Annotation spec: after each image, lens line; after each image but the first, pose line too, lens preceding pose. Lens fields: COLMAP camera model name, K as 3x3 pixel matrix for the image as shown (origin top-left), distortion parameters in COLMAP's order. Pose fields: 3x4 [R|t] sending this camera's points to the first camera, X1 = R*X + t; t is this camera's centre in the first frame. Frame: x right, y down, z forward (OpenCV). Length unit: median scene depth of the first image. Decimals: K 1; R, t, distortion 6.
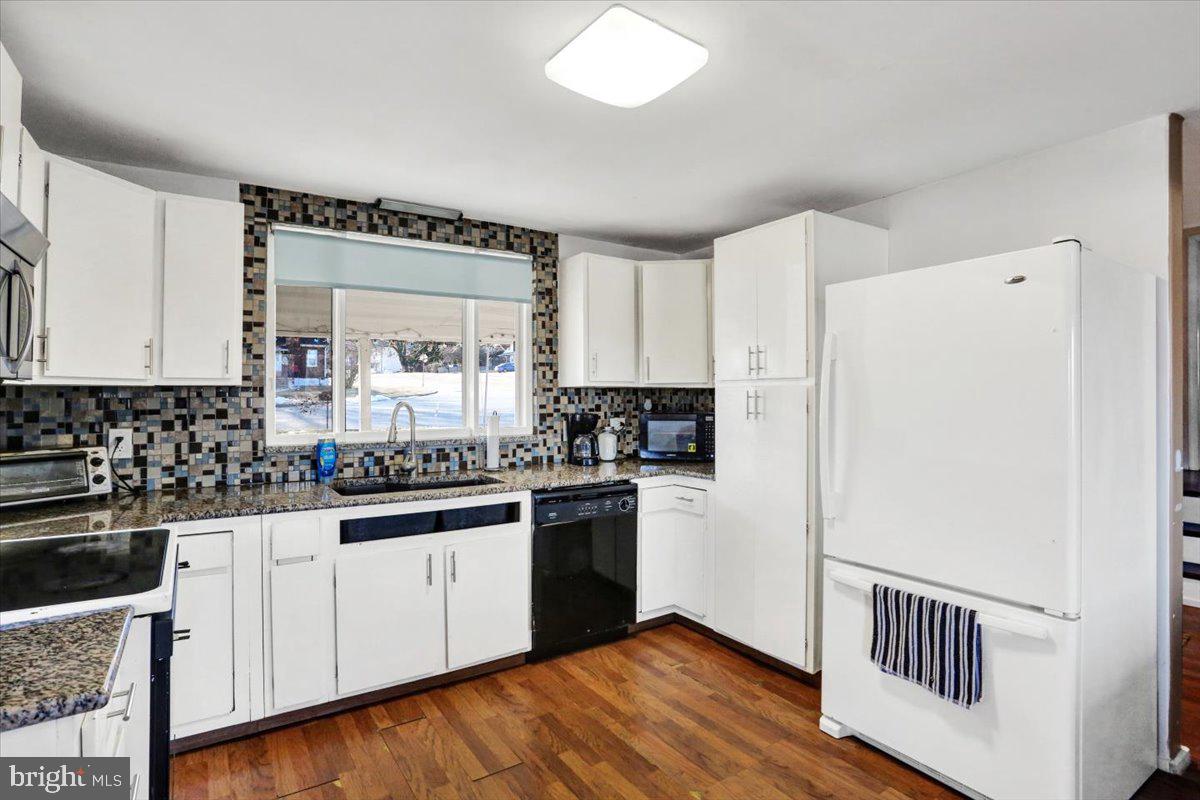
lens RADIAL K [[603.1, 0, 588.2], [0, 603.1, 389.2], [0, 0, 1]] dist [-0.085941, 0.054084]
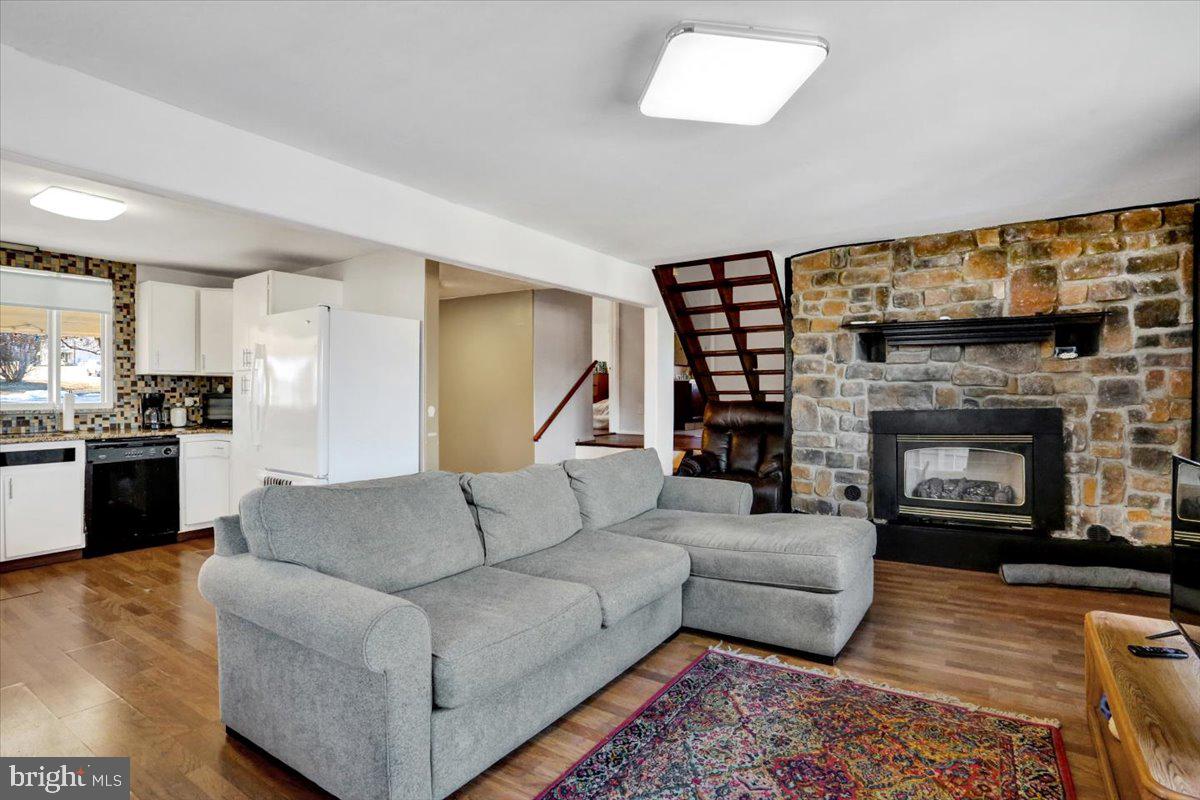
lens RADIAL K [[603.9, 0, 590.6], [0, 603.9, 395.0], [0, 0, 1]] dist [-0.069923, 0.029087]
pose [[0.924984, 0.003011, 0.379993, 0.494321], [-0.007435, 0.999921, 0.010176, 0.027024], [-0.379933, -0.012238, 0.924933, -0.789397]]
